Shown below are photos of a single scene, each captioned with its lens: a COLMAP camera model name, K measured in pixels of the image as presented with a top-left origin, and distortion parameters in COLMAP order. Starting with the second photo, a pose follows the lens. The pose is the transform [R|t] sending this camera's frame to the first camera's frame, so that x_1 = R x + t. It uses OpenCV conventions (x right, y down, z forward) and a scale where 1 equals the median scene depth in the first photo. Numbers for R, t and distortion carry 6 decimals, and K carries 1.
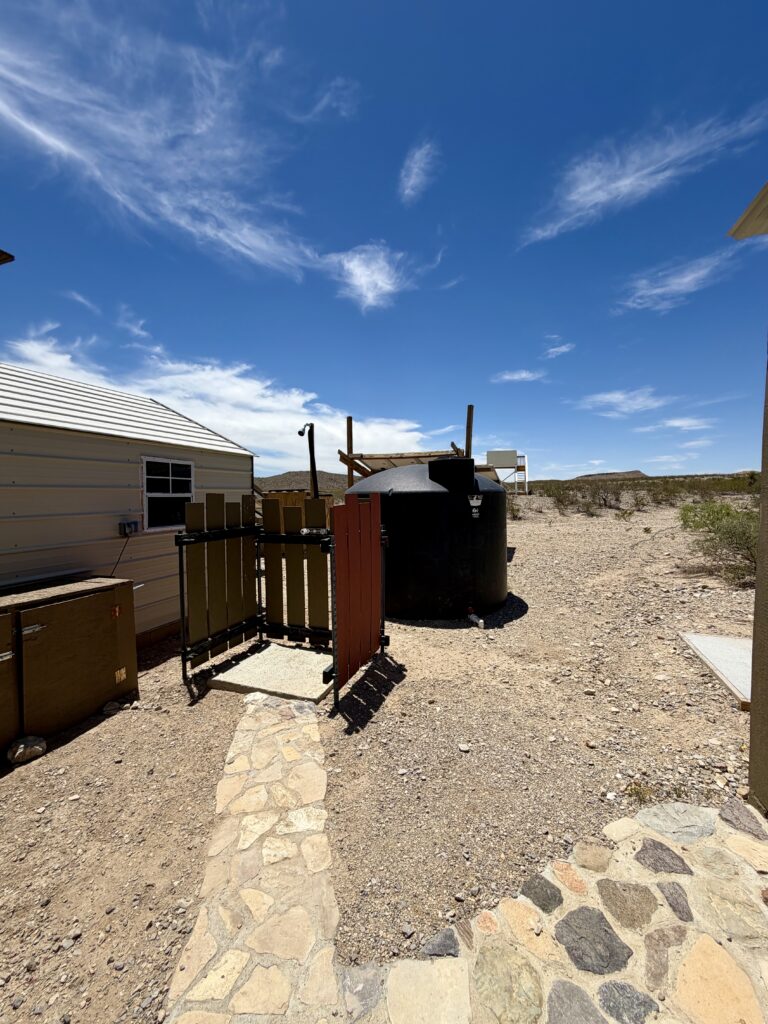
lens RADIAL K [[421.5, 0, 384.0], [0, 421.5, 512.0], [0, 0, 1]] dist [-0.000451, 0.000548]
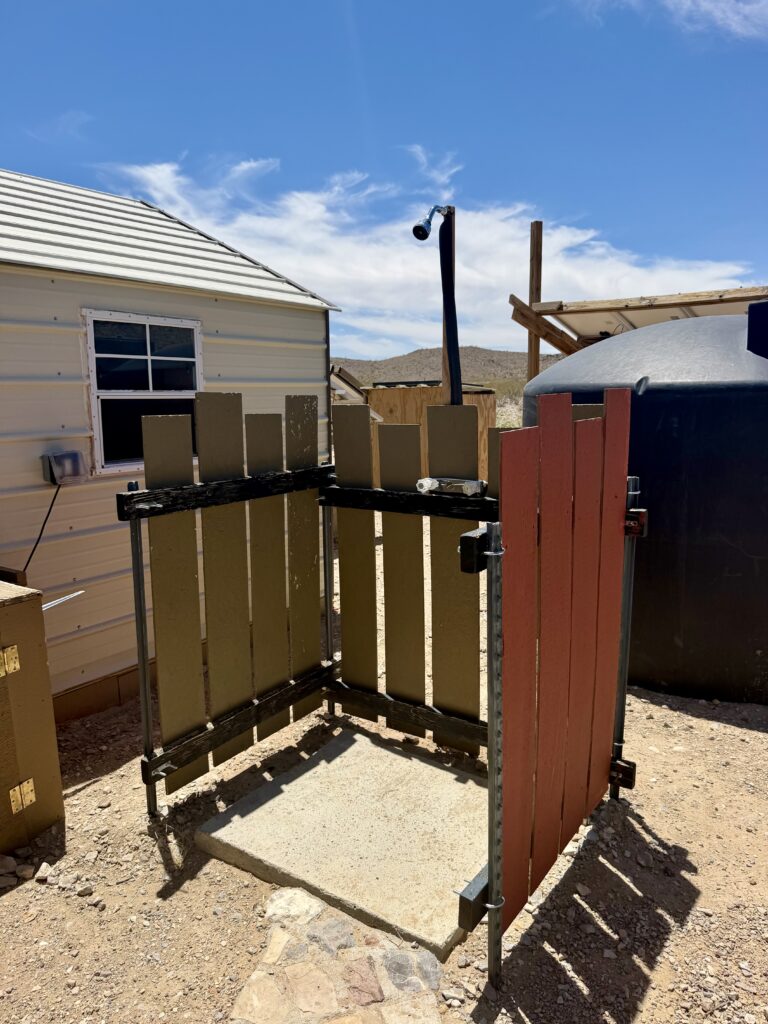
lens RADIAL K [[696.4, 0, 384.0], [0, 696.4, 512.0], [0, 0, 1]] dist [0.036012, -0.001168]
pose [[0.962516, 0.042797, -0.267826, -0.045124], [-0.006598, 0.990875, 0.134623, -0.019406], [0.271144, -0.127809, 0.954016, 0.337929]]
